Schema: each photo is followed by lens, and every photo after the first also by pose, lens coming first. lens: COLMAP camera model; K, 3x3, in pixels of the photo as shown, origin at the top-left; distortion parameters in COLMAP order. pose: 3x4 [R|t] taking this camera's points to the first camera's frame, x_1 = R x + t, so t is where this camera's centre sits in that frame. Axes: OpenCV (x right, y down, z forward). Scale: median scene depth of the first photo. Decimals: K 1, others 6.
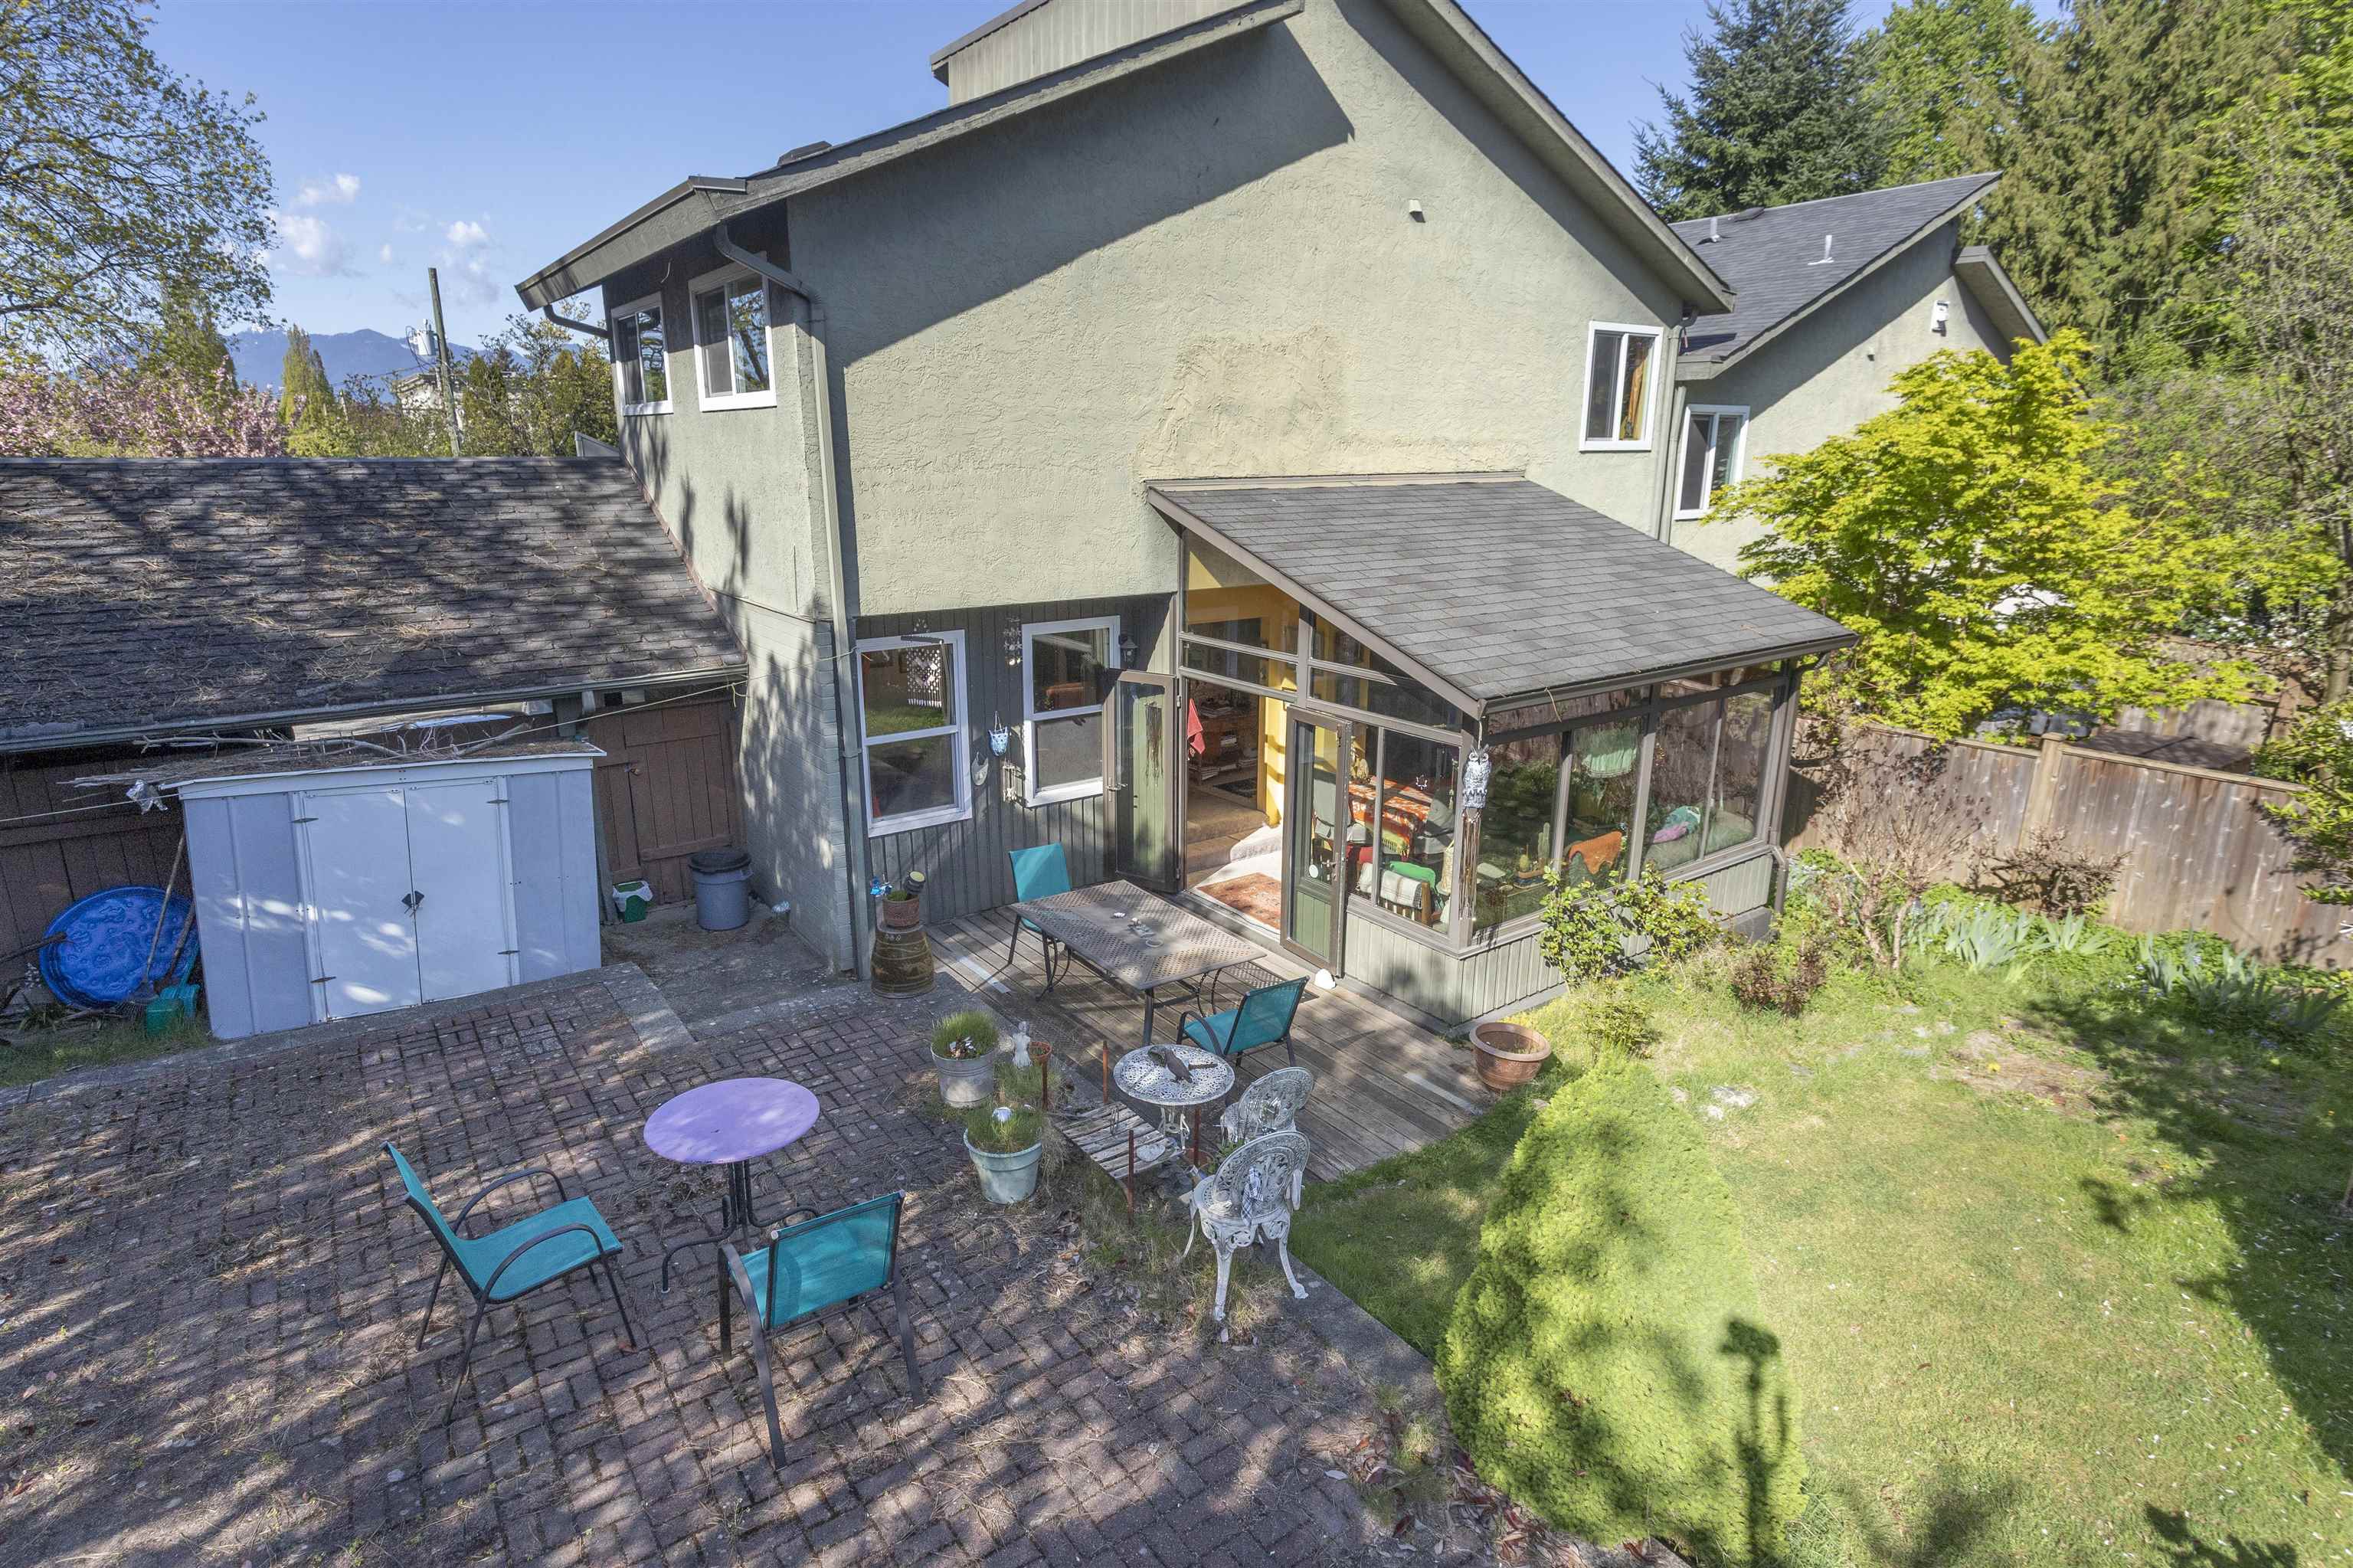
lens RADIAL K [[1235.1, 0, 1167.9], [0, 1235.1, 778.4], [0, 0, 1]] dist [0.006136, -0.000728]
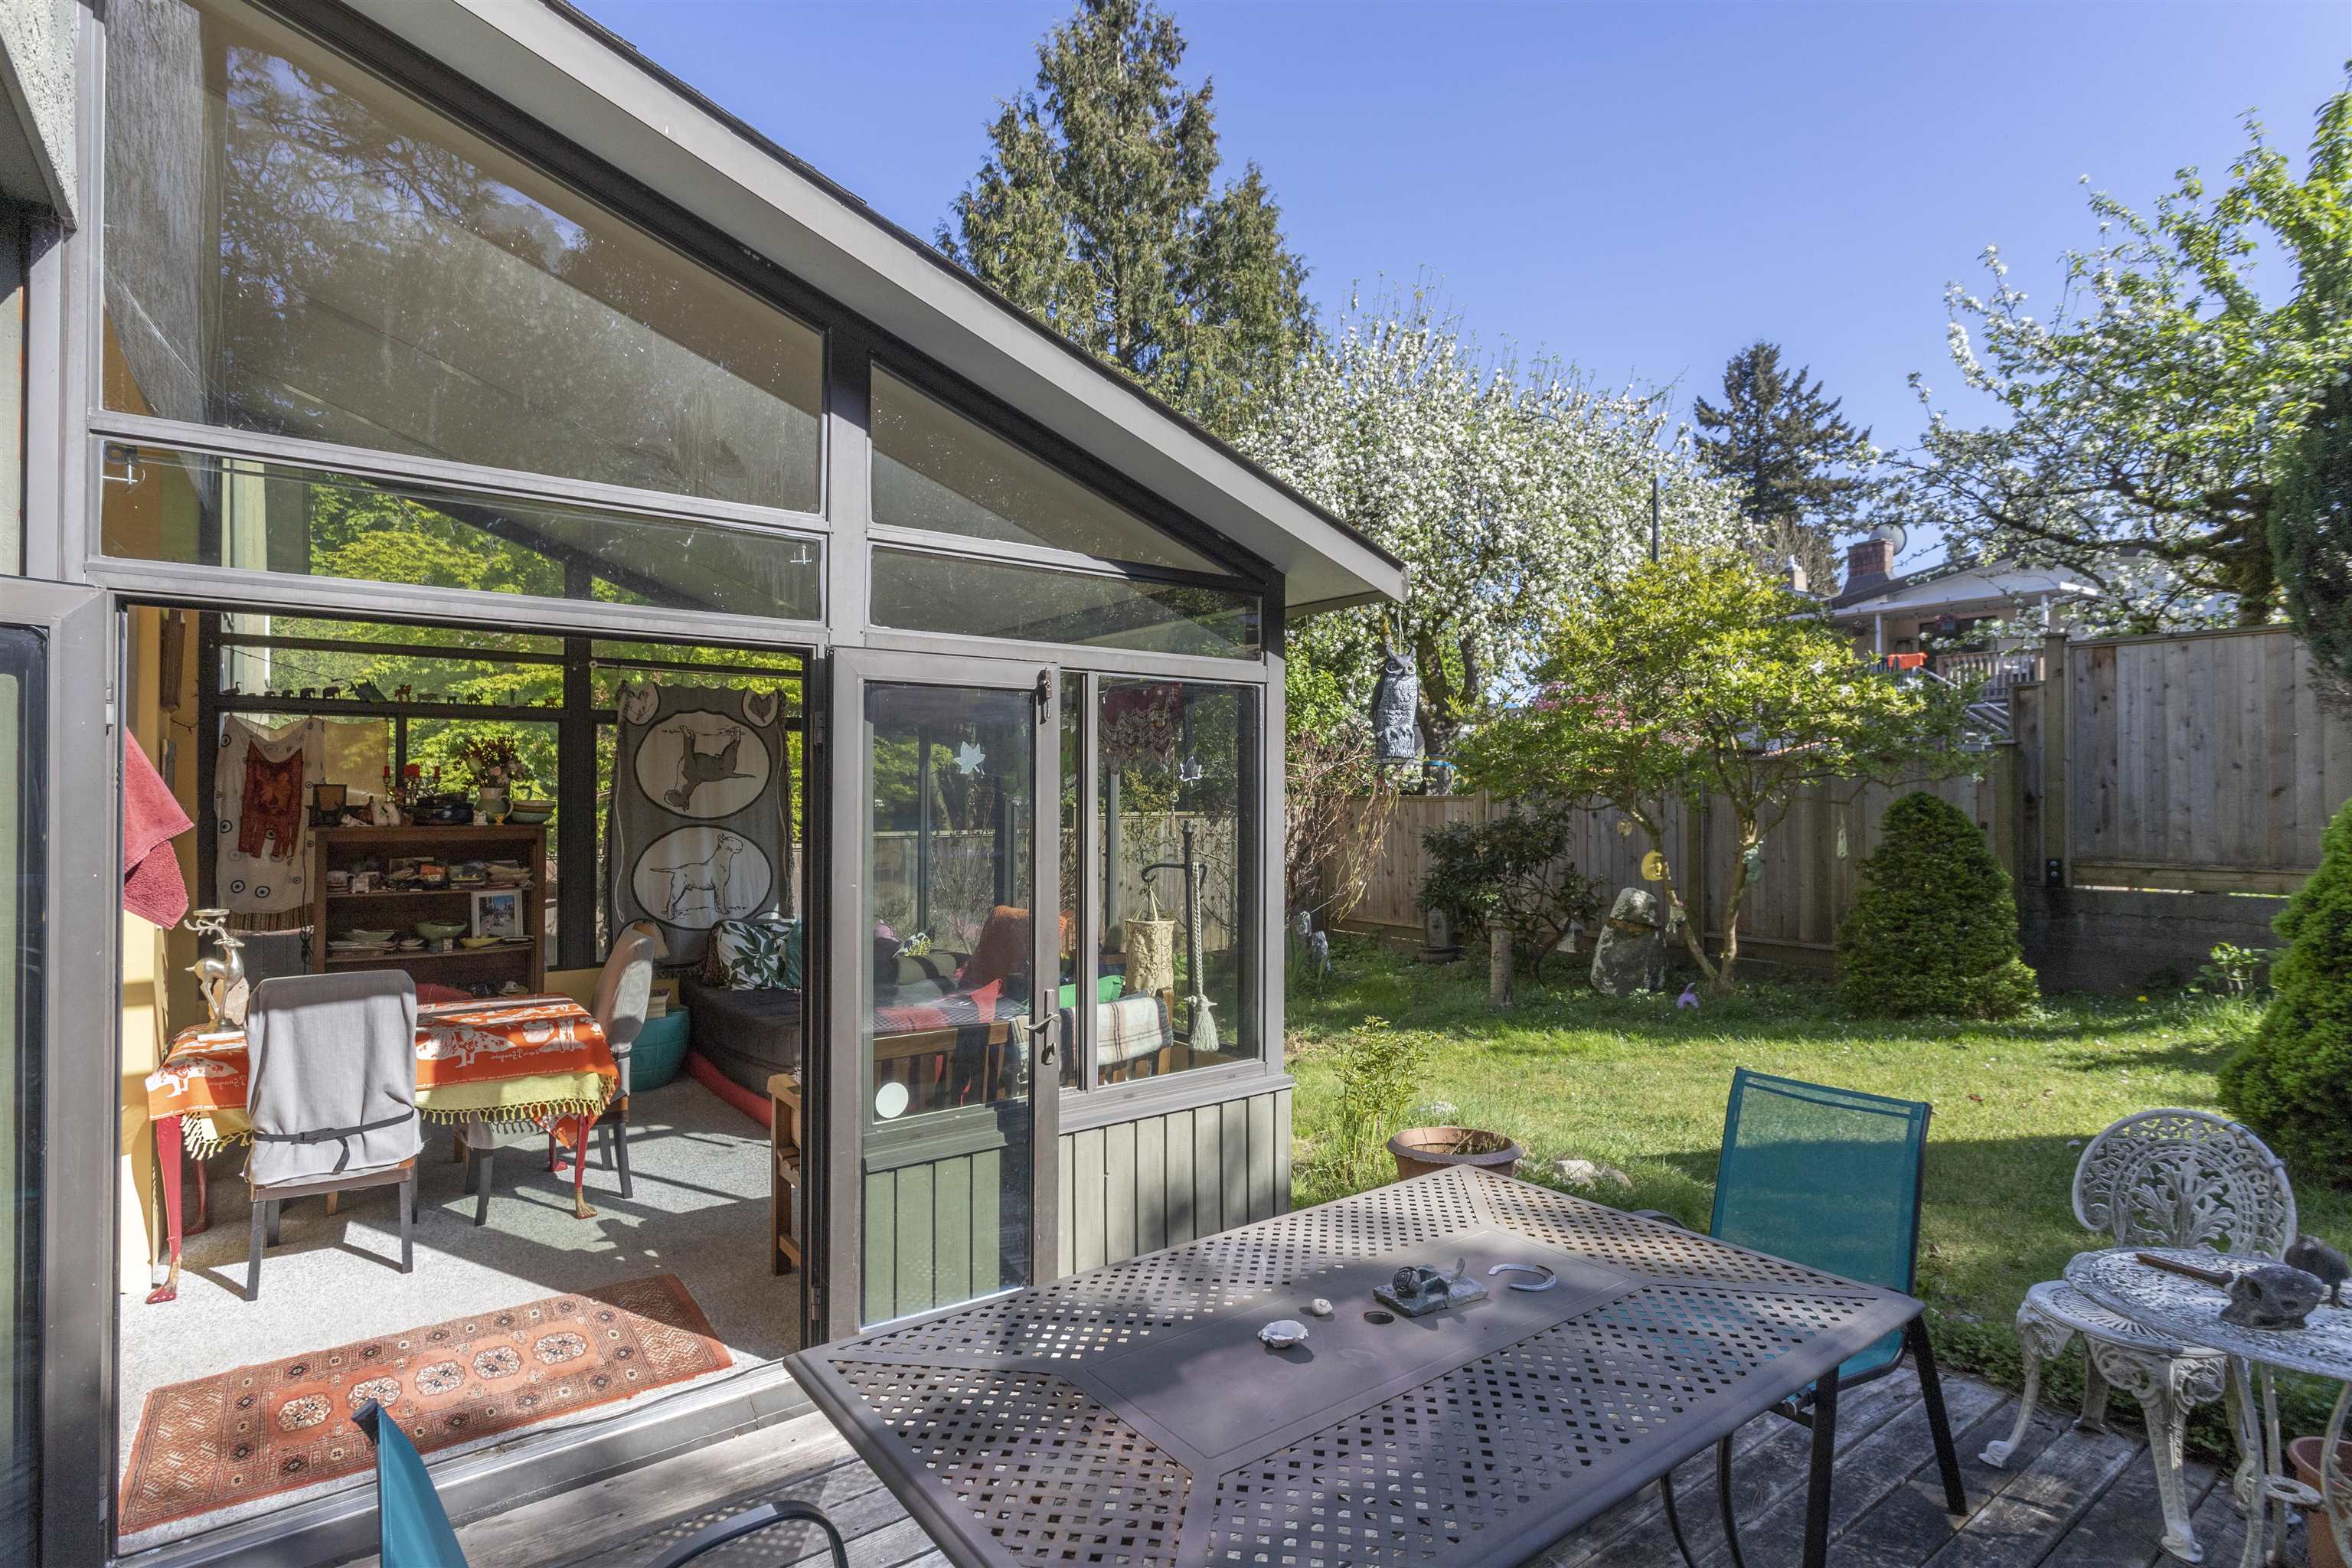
lens RADIAL K [[1123.7, 0, 1178.6], [0, 1123.7, 789.2], [0, 0, 1]] dist [0.003843, -0.000987]
pose [[-0.006122, 0.001496, 0.999980, -0.217345], [0.279591, 0.960119, 0.000276, 0.007605], [-0.960100, 0.279587, -0.006296, 0.874010]]
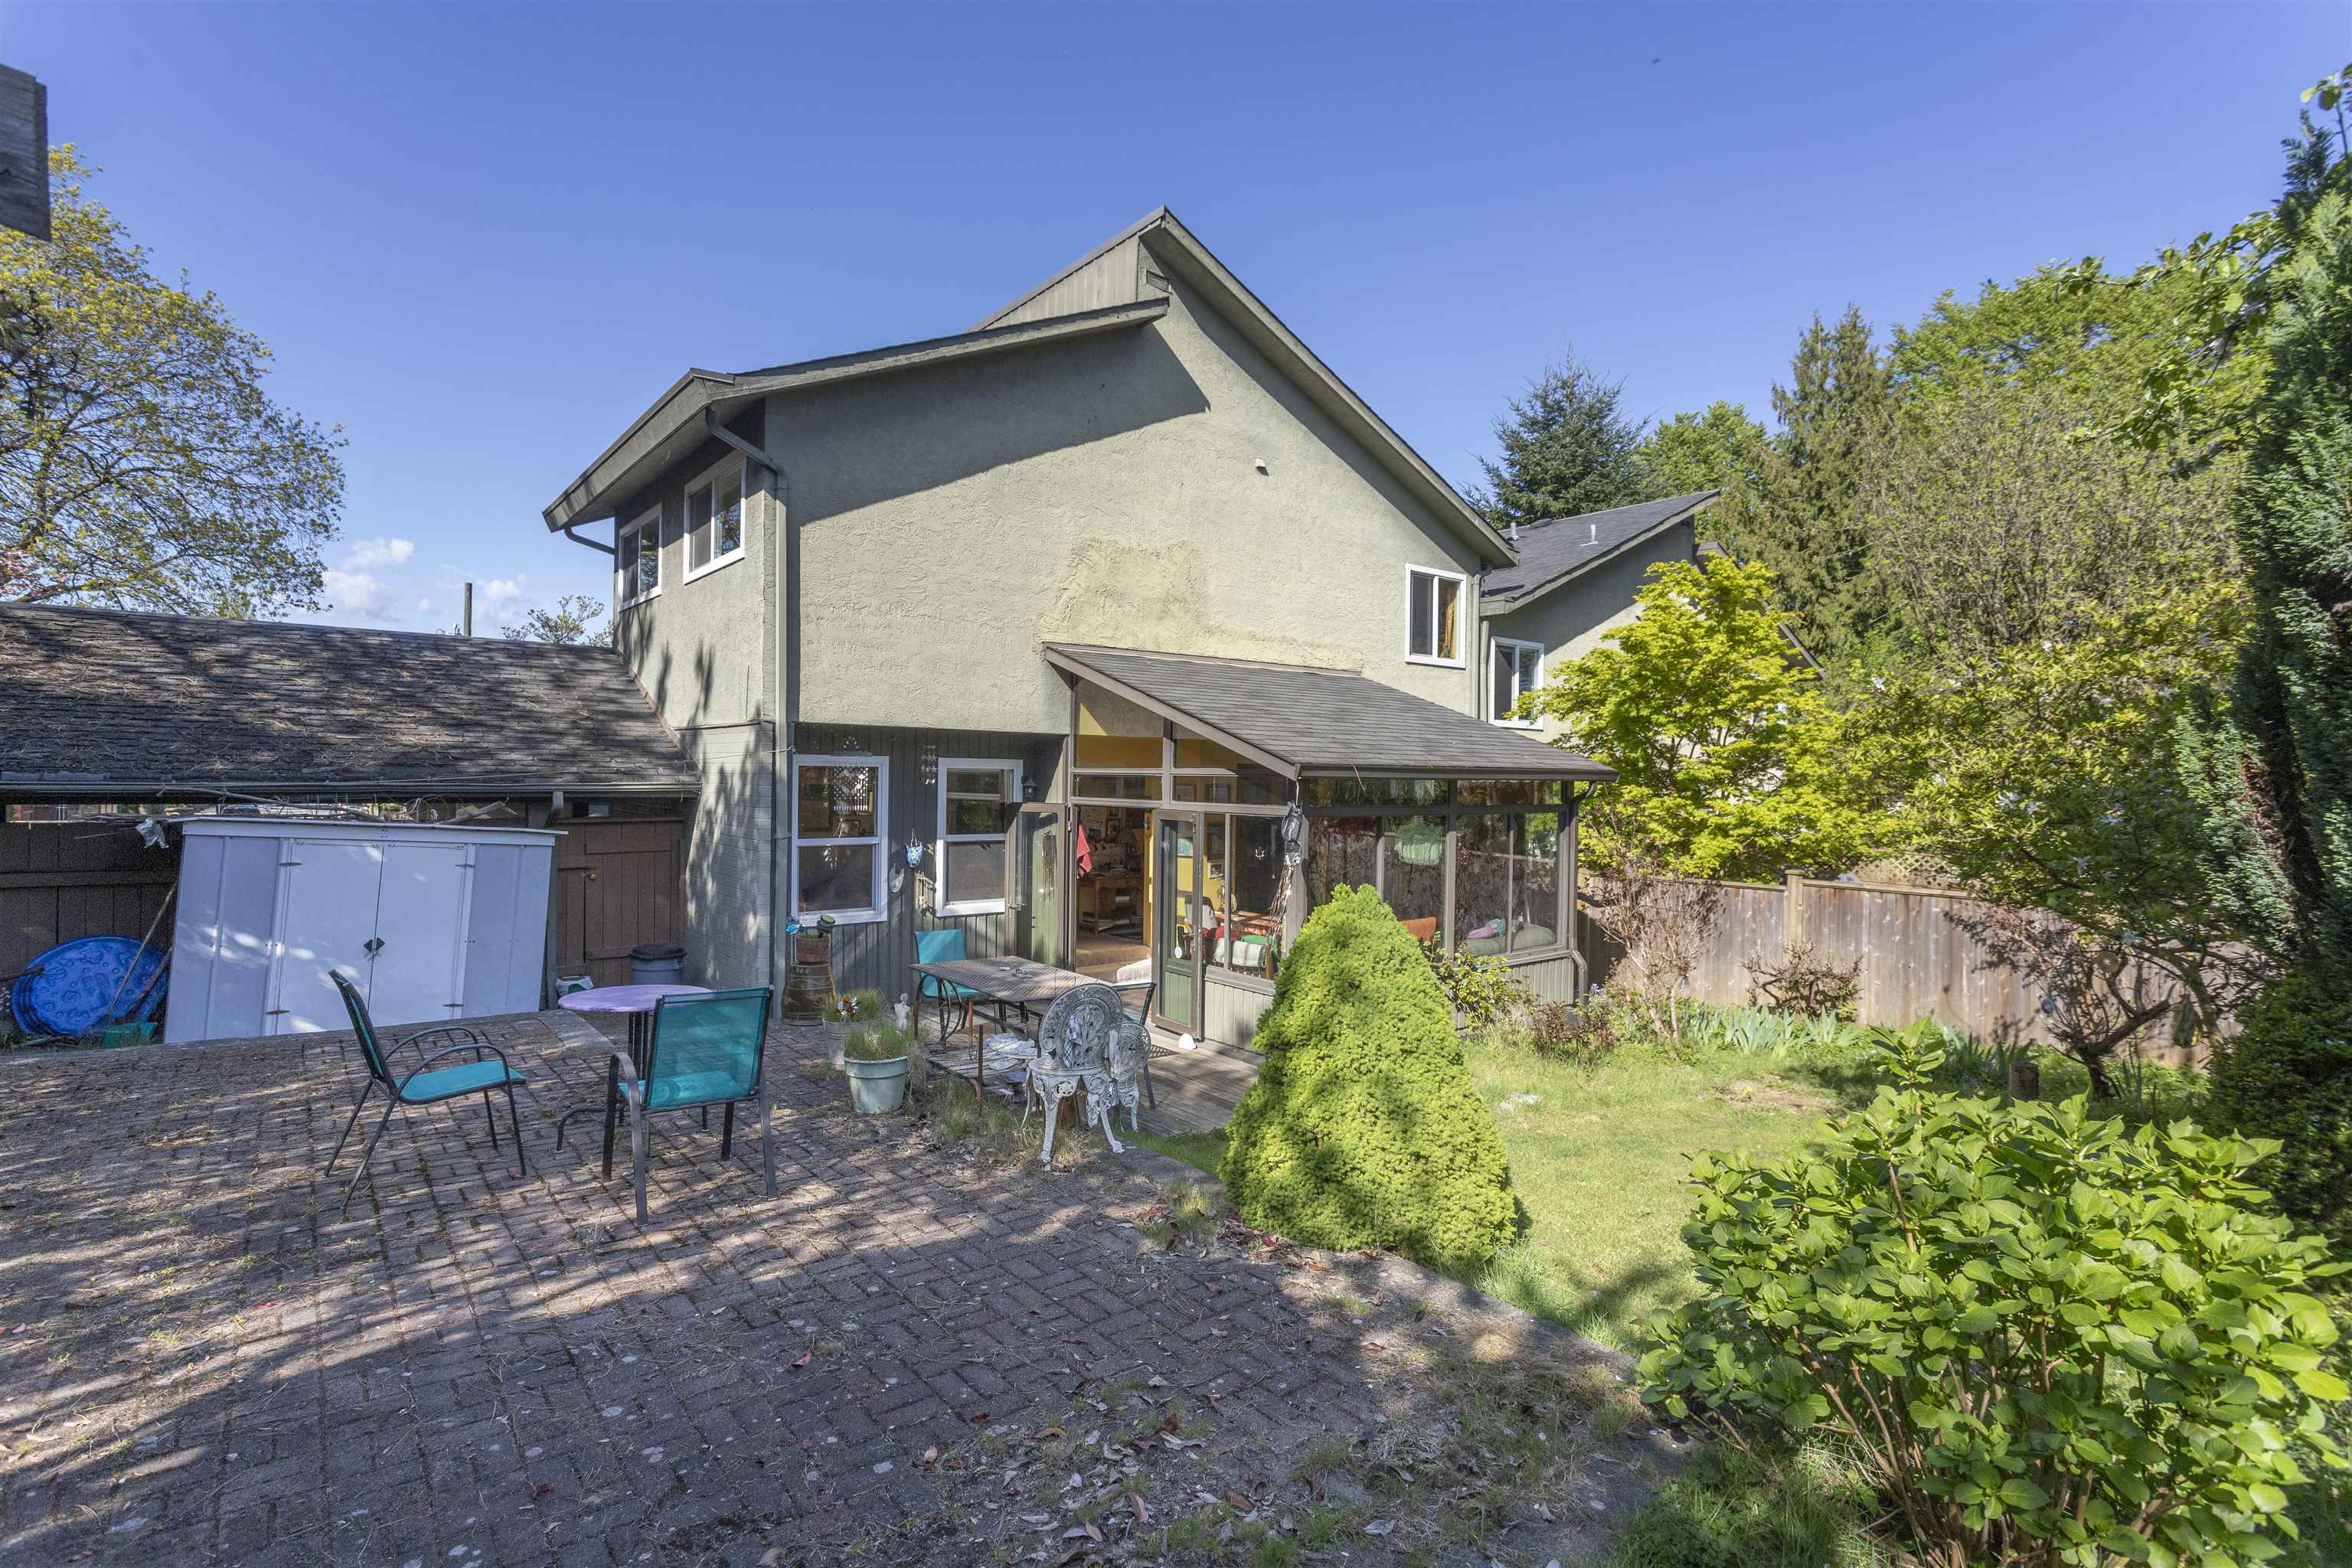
lens RADIAL K [[1123.7, 0, 1179.4], [0, 1123.7, 777.3], [0, 0, 1]] dist [0.003843, -0.000987]
pose [[0.998129, 0.010273, 0.060272, 0.051800], [0.005742, 0.965674, -0.259692, 0.186561], [-0.060871, 0.259553, 0.963809, -0.062890]]
